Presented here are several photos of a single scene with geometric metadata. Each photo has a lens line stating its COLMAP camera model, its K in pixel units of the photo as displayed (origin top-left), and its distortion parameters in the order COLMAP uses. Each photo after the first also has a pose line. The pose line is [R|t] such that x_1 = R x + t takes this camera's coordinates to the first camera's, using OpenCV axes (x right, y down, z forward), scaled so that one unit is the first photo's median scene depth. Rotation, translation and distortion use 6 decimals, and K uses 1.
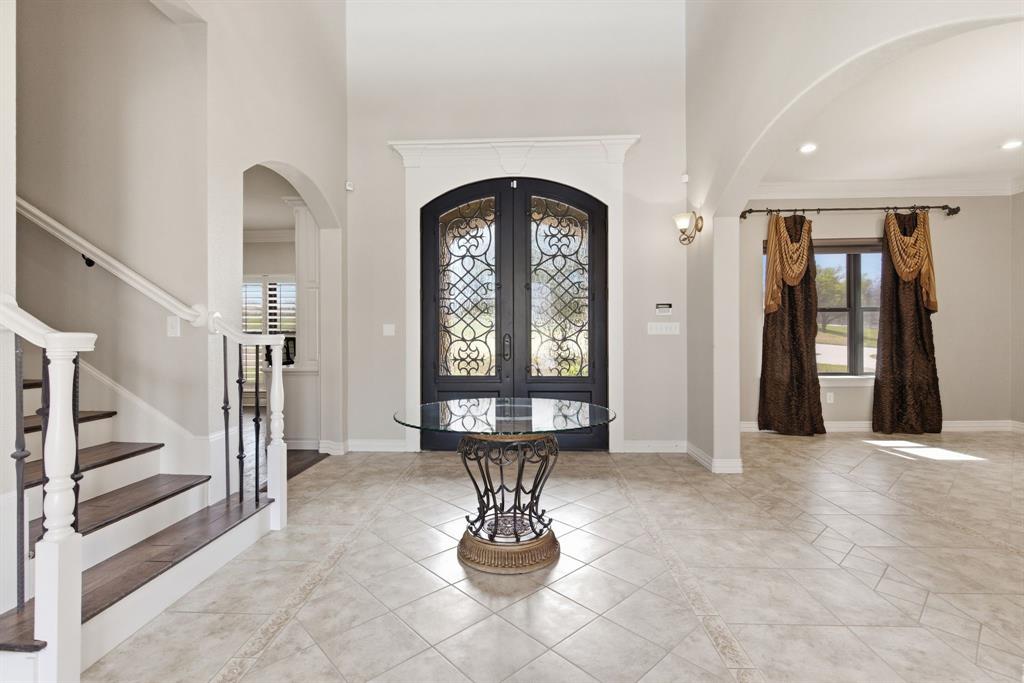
lens RADIAL K [[470.5, 0, 512.1], [0, 470.5, 342.2], [0, 0, 1]] dist [0.002391, 0.000640]
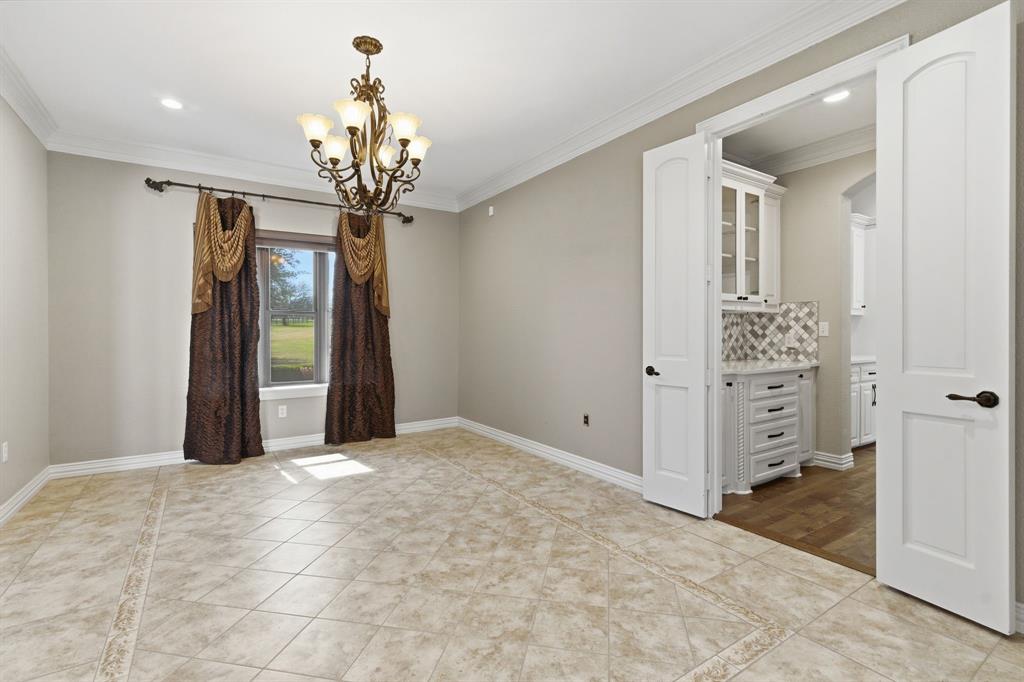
lens RADIAL K [[470.5, 0, 510.3], [0, 470.5, 335.6], [0, 0, 1]] dist [0.002391, 0.000640]
pose [[0.813430, -0.002826, 0.581655, 0.519015], [0.005923, 0.999977, -0.003425, -0.018306], [-0.581632, 0.006231, 0.813428, 0.031614]]
